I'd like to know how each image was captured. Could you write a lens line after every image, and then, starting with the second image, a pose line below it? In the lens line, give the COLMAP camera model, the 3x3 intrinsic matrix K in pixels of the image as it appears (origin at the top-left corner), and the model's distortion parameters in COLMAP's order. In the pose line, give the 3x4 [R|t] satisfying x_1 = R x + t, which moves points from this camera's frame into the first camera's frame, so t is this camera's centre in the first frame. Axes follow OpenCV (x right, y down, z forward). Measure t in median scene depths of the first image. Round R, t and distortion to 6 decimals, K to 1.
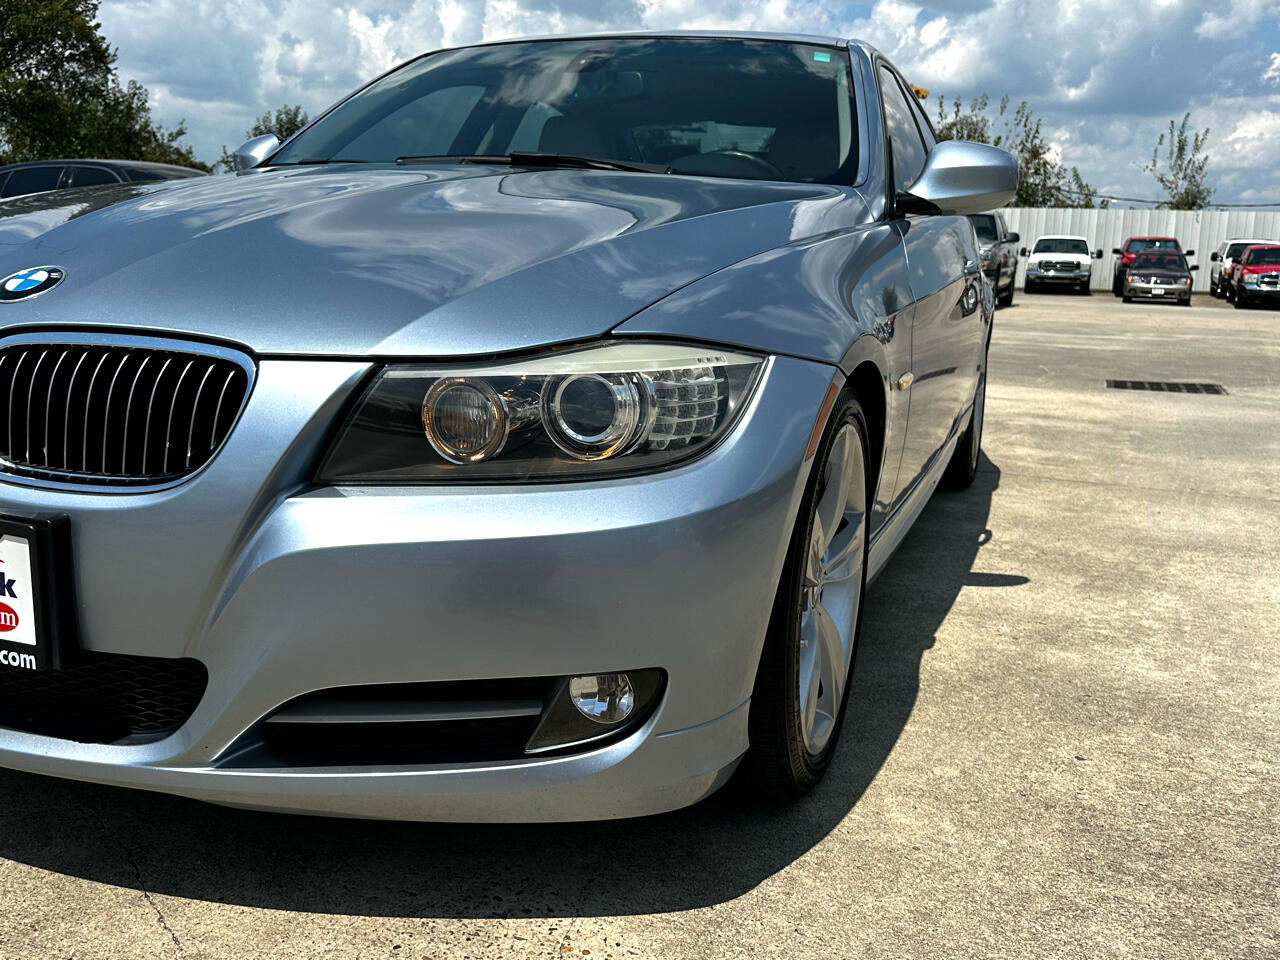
lens RADIAL K [[1185.7, 0, 643.5], [0, 1185.7, 473.4], [0, 0, 1]] dist [0.002202, 0.000000]
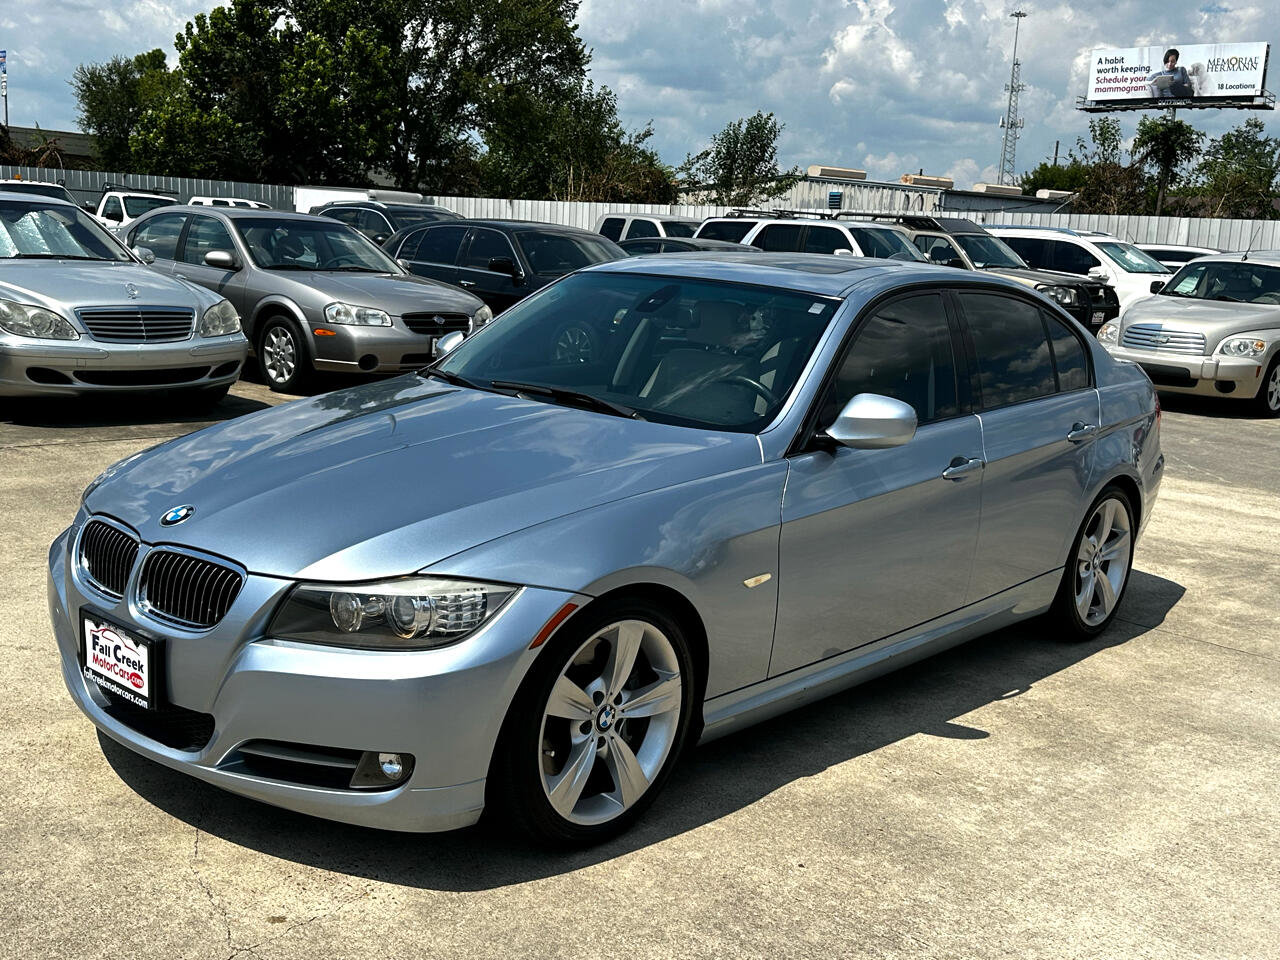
lens RADIAL K [[1360.1, 0, 628.9], [0, 1360.1, 487.5], [0, 0, 1]] dist [0.056142, 0.000000]
pose [[0.927394, 0.083412, -0.364669, 1.038736], [-0.089037, 0.996027, 0.001394, -0.279748], [0.363337, 0.031177, 0.931136, -0.884575]]
